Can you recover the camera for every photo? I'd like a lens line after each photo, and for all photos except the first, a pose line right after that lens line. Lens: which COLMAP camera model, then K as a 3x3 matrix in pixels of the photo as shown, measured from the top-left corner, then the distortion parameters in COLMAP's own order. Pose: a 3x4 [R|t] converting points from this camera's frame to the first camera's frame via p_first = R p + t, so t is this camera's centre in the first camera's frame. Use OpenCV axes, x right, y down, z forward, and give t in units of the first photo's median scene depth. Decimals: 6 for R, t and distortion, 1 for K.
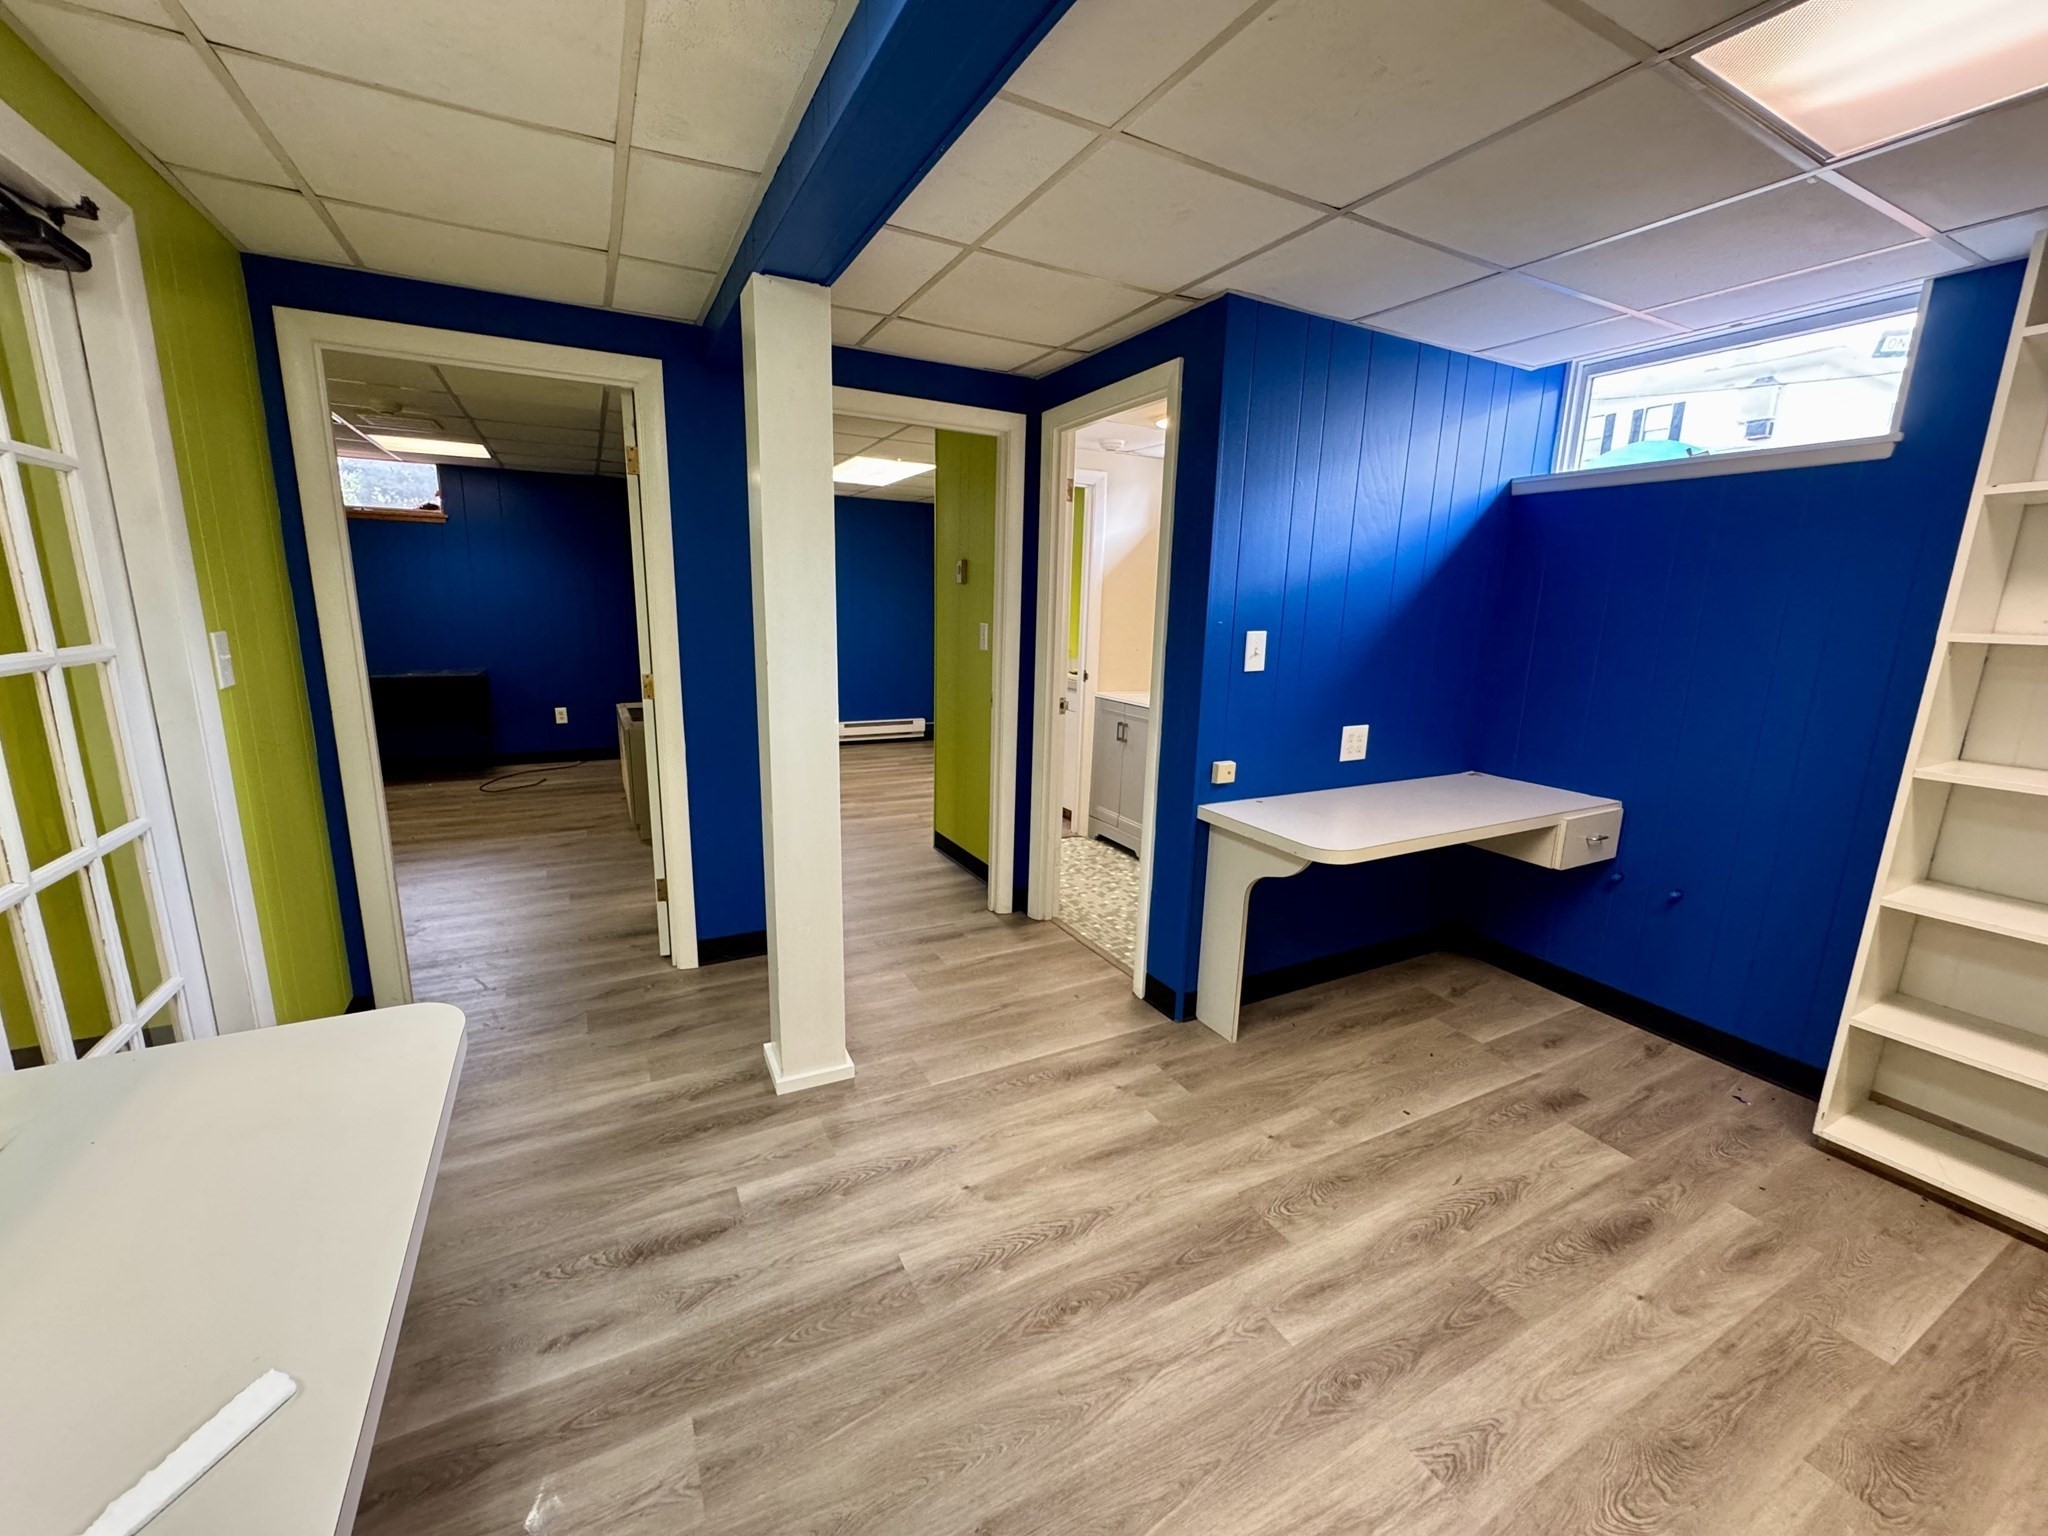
lens RADIAL K [[820.8, 0, 1025.6], [0, 820.8, 771.3], [0, 0, 1]] dist [-0.003386, 0.000004]
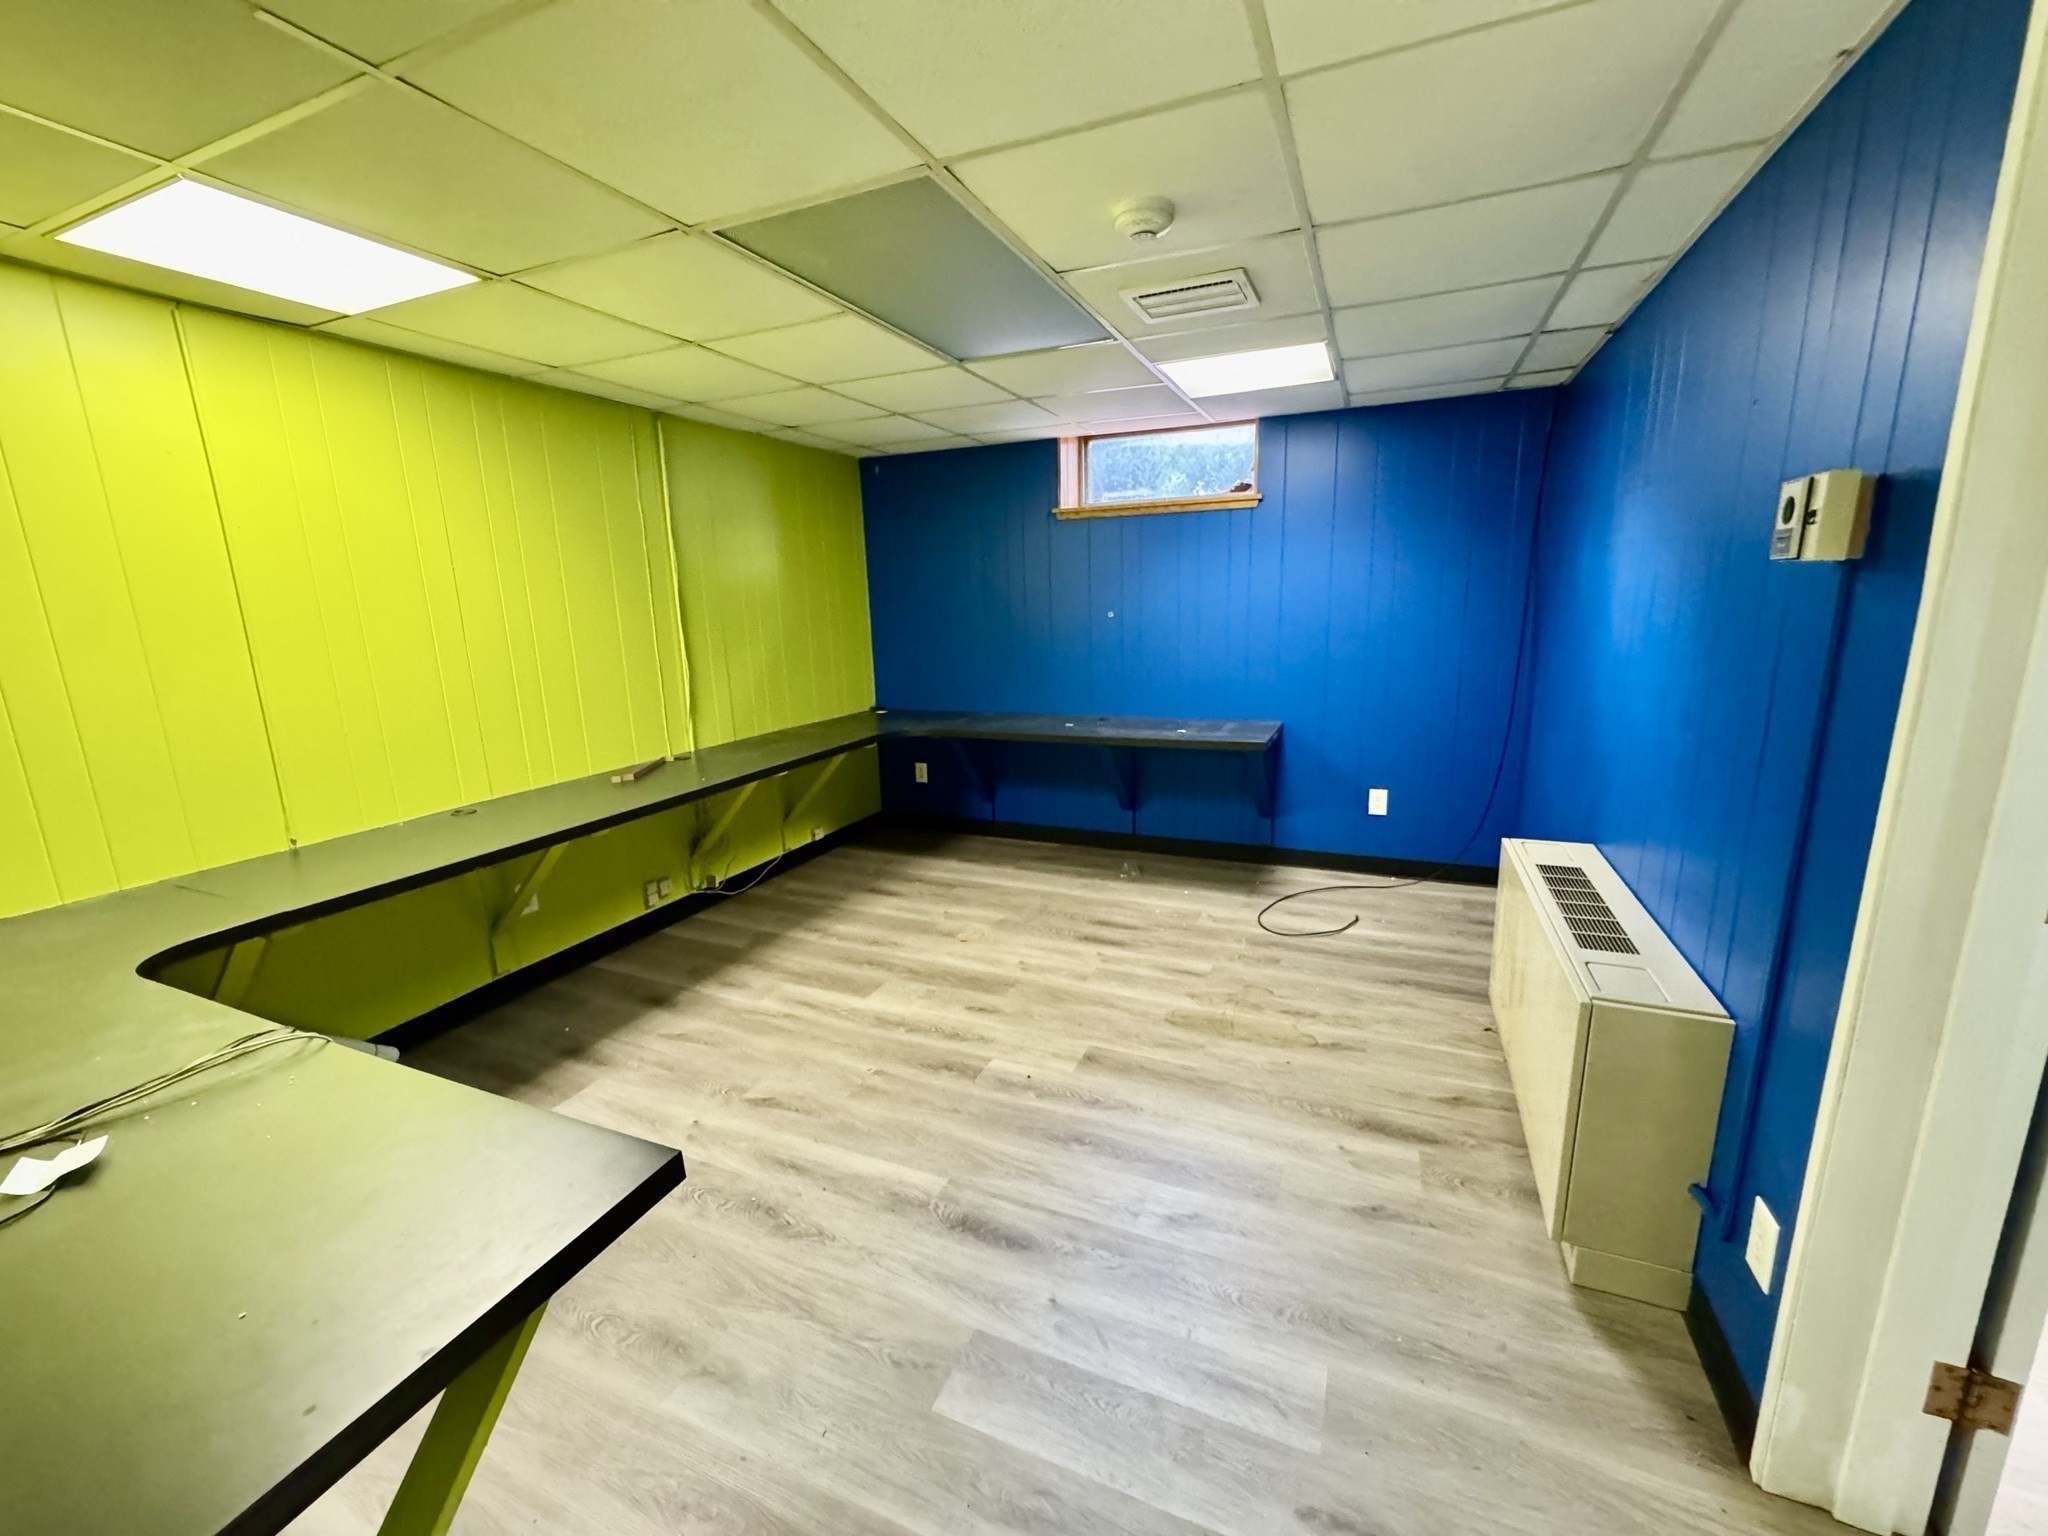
lens RADIAL K [[820.8, 0, 1030.1], [0, 820.8, 768.3], [0, 0, 1]] dist [-0.003386, 0.000004]
pose [[0.628331, 0.118432, -0.768878, -0.885661], [-0.120917, 0.991200, 0.053863, -0.334667], [0.768492, 0.059127, 0.637122, 1.371273]]
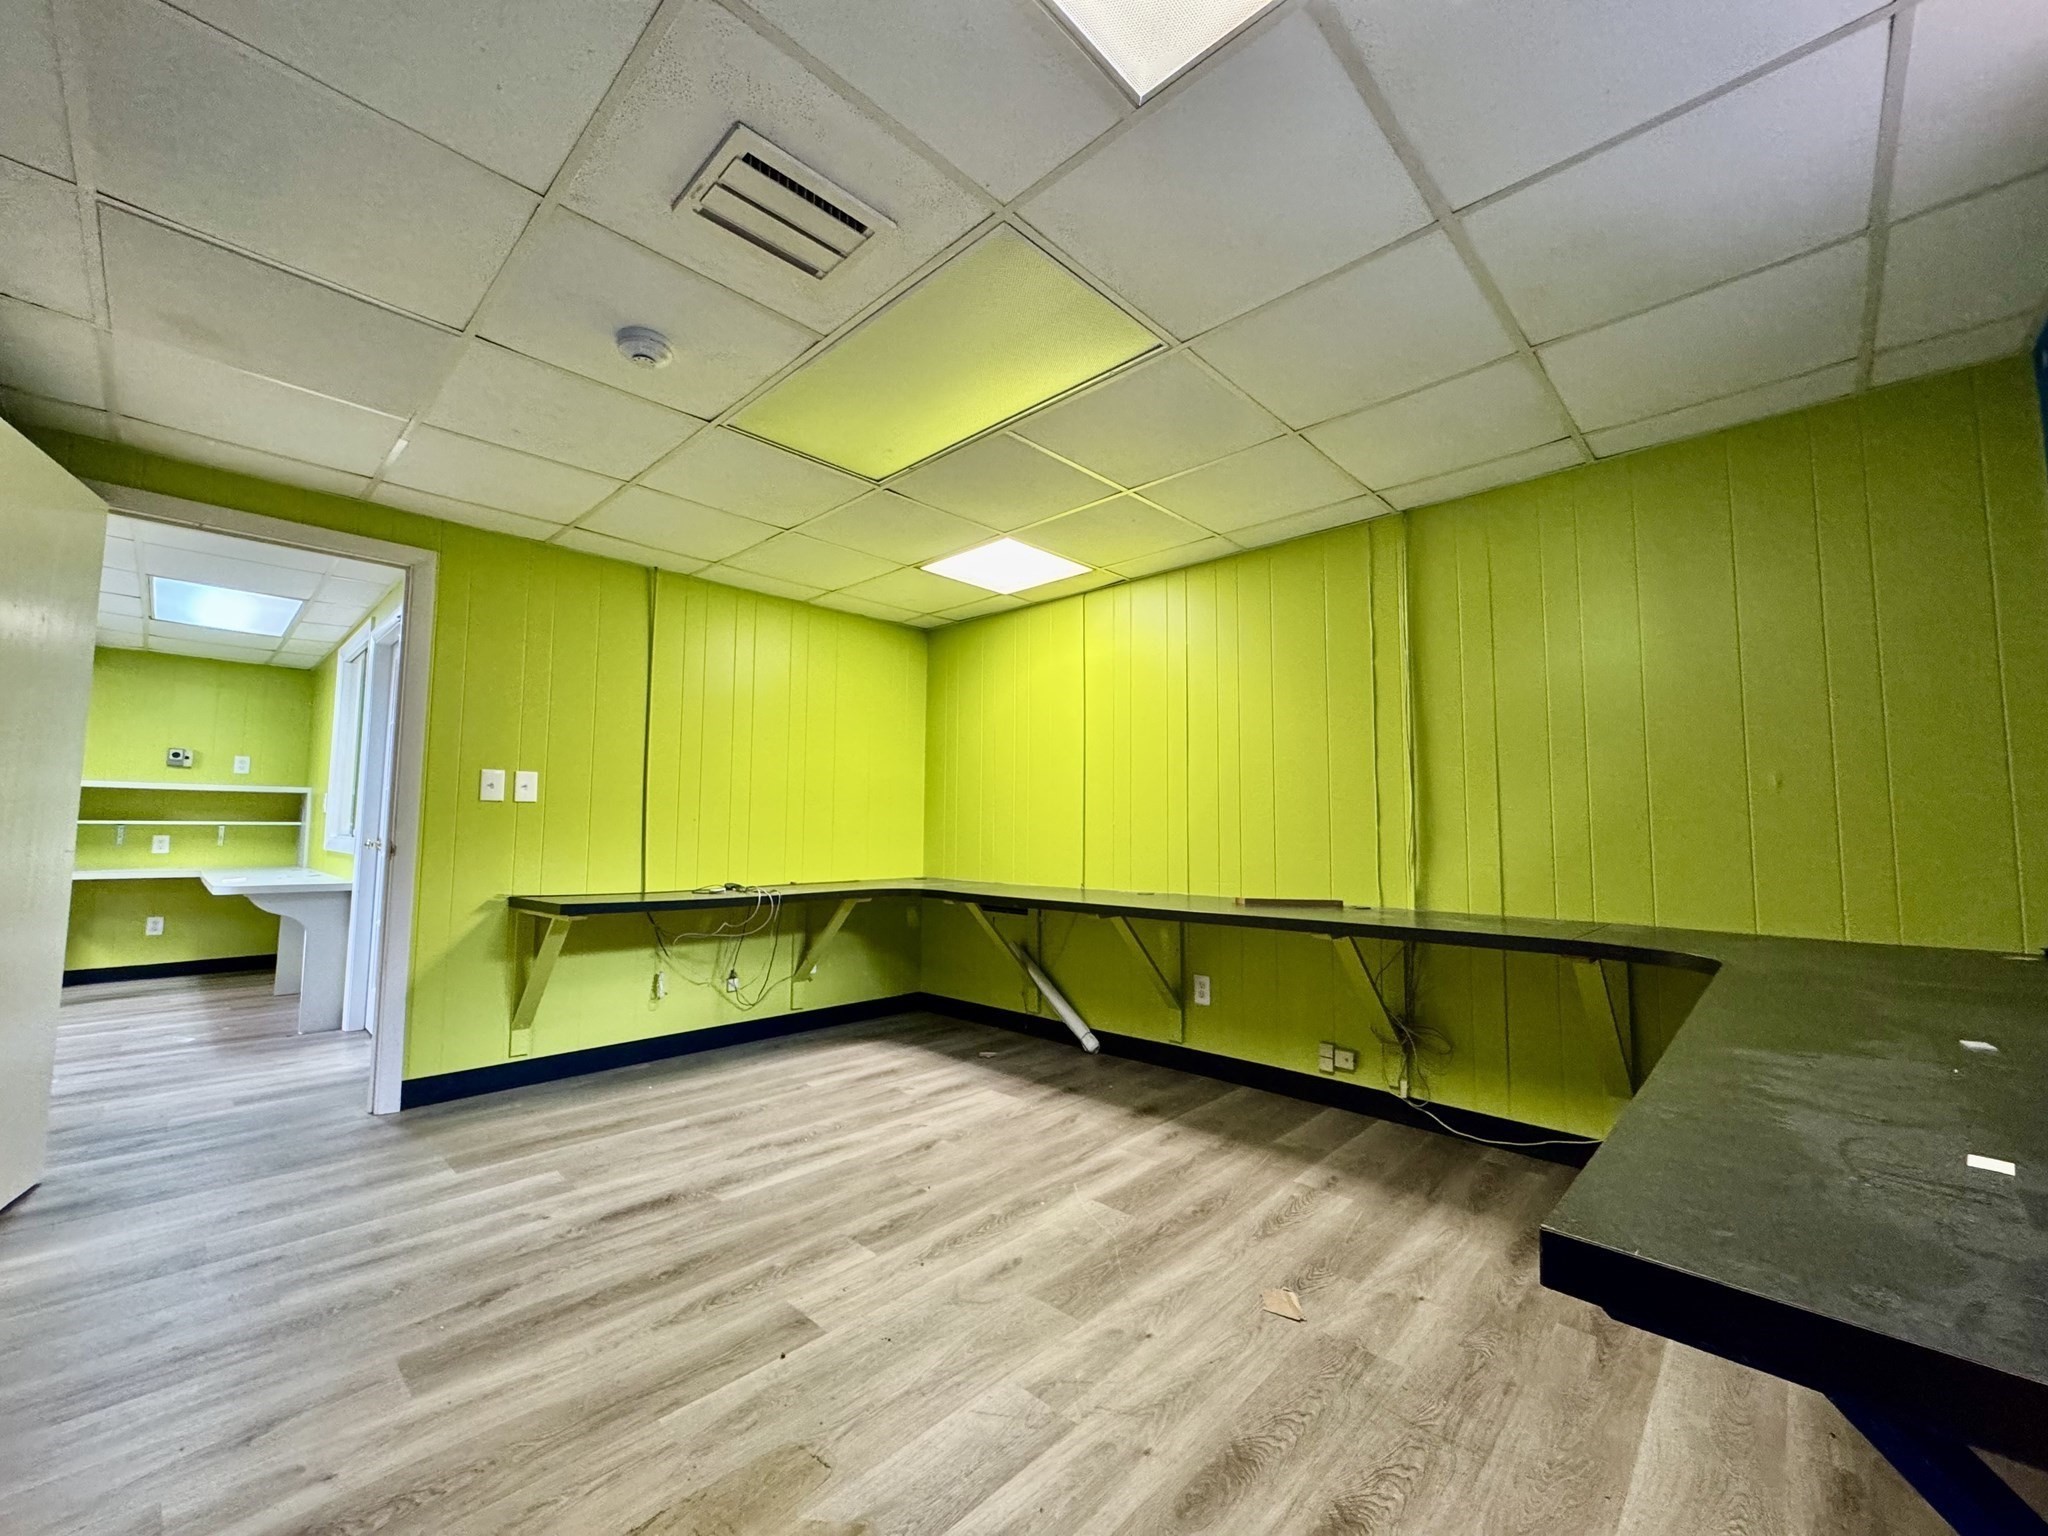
lens RADIAL K [[820.8, 0, 1030.8], [0, 820.8, 766.8], [0, 0, 1]] dist [-0.003386, 0.000004]
pose [[-0.947547, -0.059301, -0.314066, -1.676793], [-0.098753, 0.988877, 0.111225, -0.527147], [0.303977, 0.136406, -0.942863, 3.080062]]
